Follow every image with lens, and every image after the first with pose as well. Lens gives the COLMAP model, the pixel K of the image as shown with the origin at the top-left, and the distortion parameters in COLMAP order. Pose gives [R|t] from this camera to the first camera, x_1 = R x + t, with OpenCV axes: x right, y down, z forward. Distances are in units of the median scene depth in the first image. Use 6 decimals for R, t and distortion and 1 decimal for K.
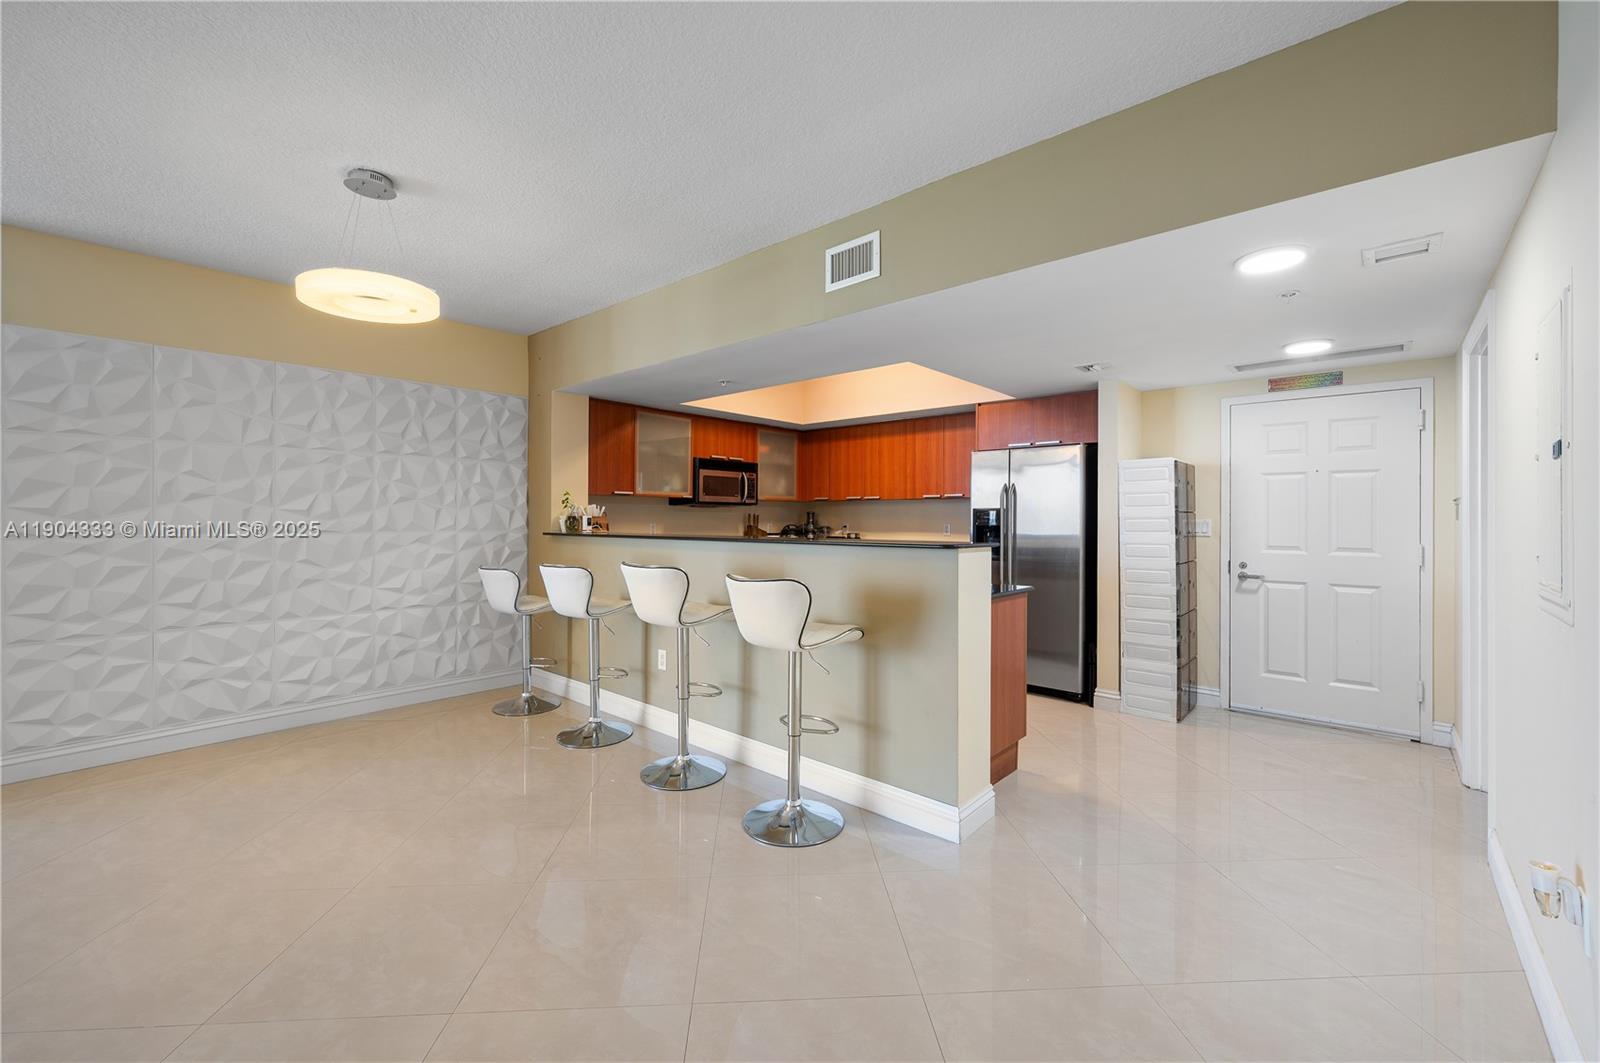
lens RADIAL K [[633.9, 0, 795.5], [0, 633.9, 531.3], [0, 0, 1]] dist [-0.001210, -0.000077]
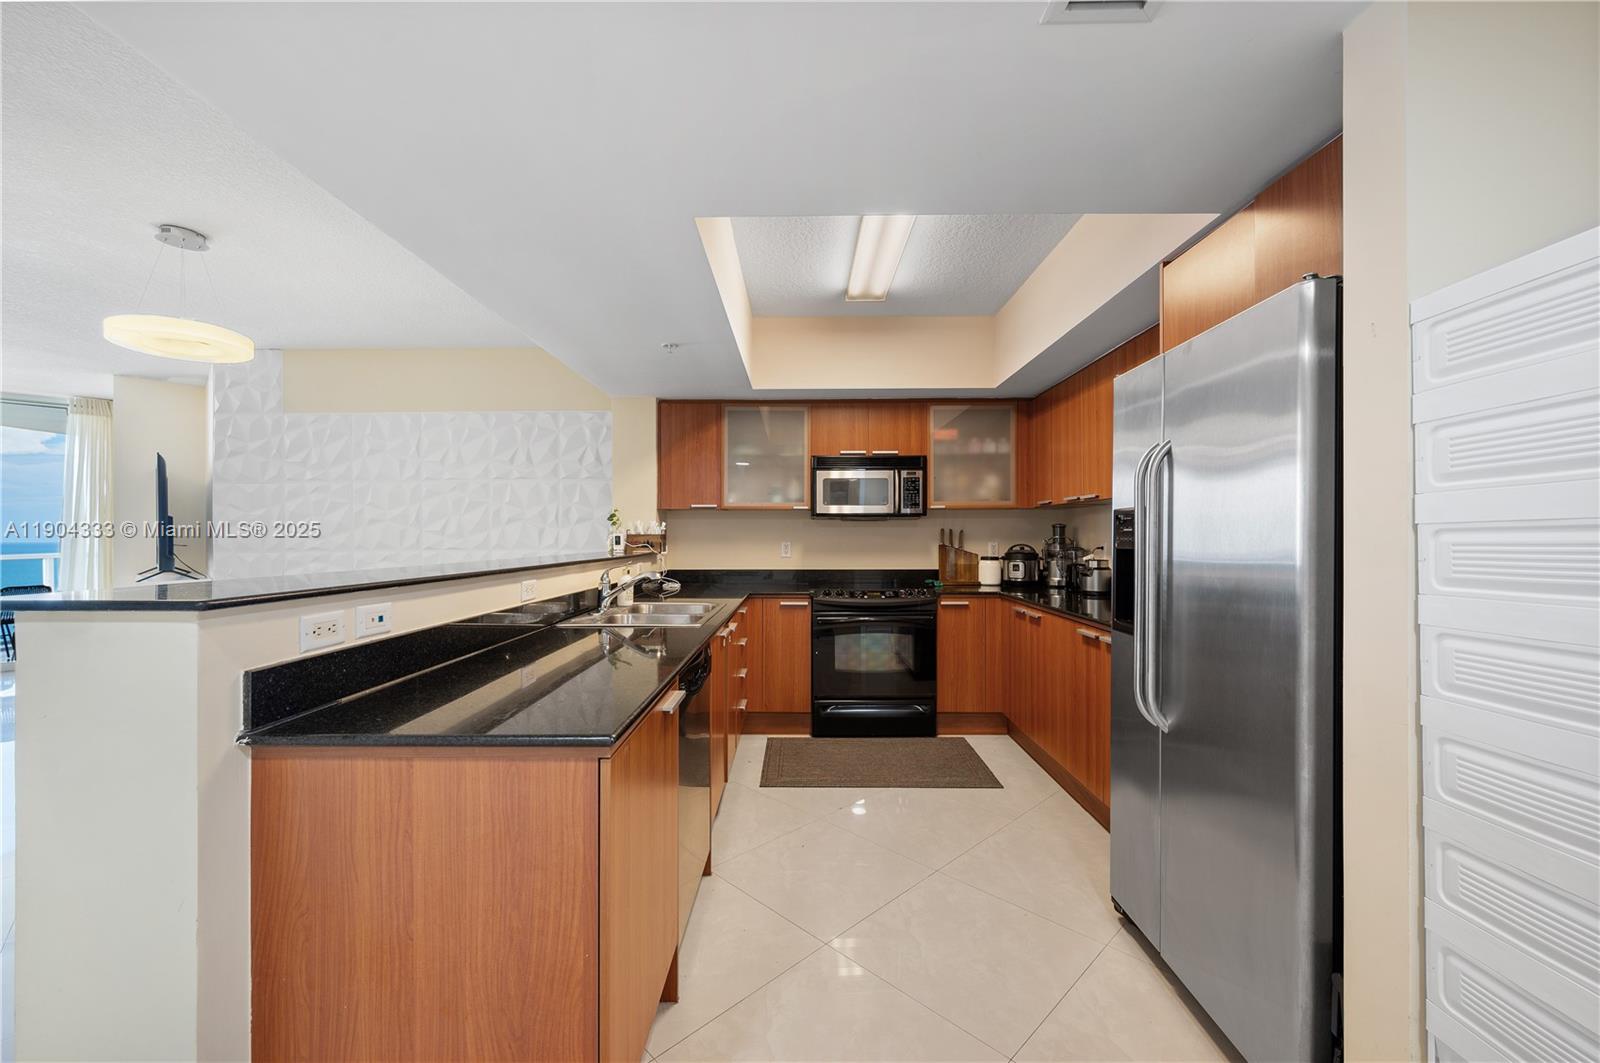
lens RADIAL K [[637.5, 0, 799.8], [0, 637.5, 534.8], [0, 0, 1]] dist [-0.000704, -0.000194]
pose [[0.663257, -0.002017, -0.748389, 0.498497], [-0.010468, 0.999874, -0.011973, -0.015395], [0.748318, 0.015775, 0.663152, 0.594066]]
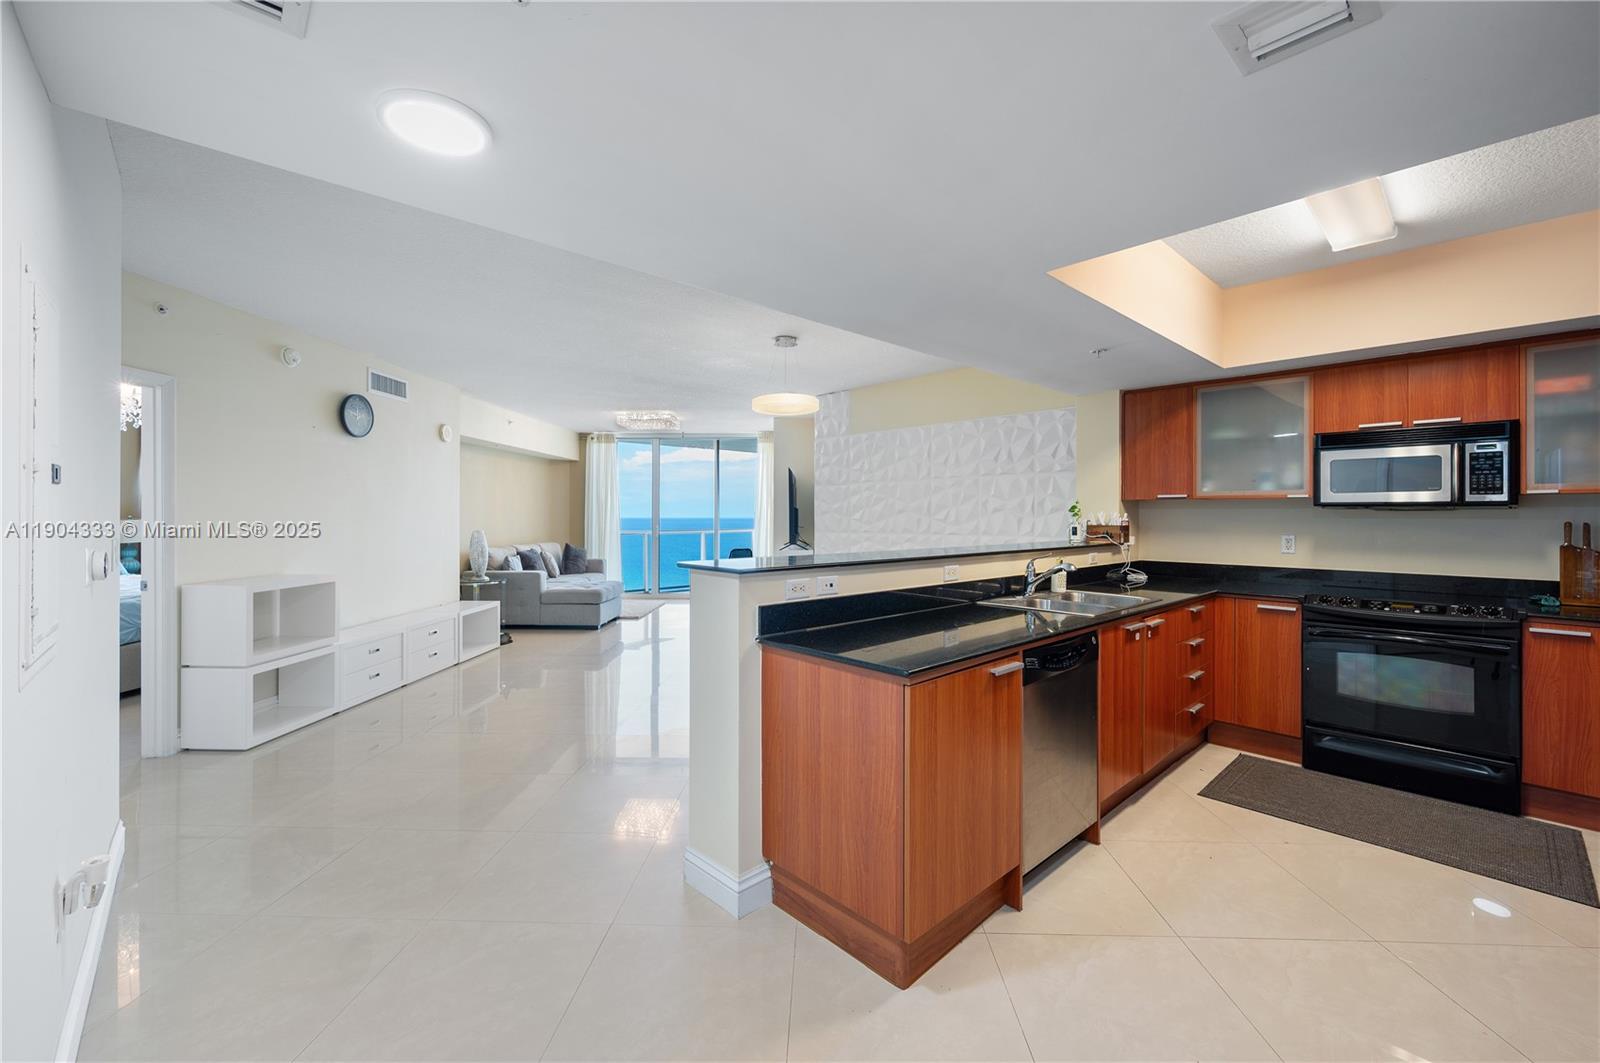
lens RADIAL K [[650.6, 0, 800.7], [0, 650.6, 514.0], [0, 0, 1]] dist [-0.000480, 0.000031]
pose [[-0.087134, -0.000820, -0.996196, 0.661094], [-0.017254, 0.999851, 0.000686, -0.034062], [0.996047, 0.017248, -0.087136, 0.669775]]
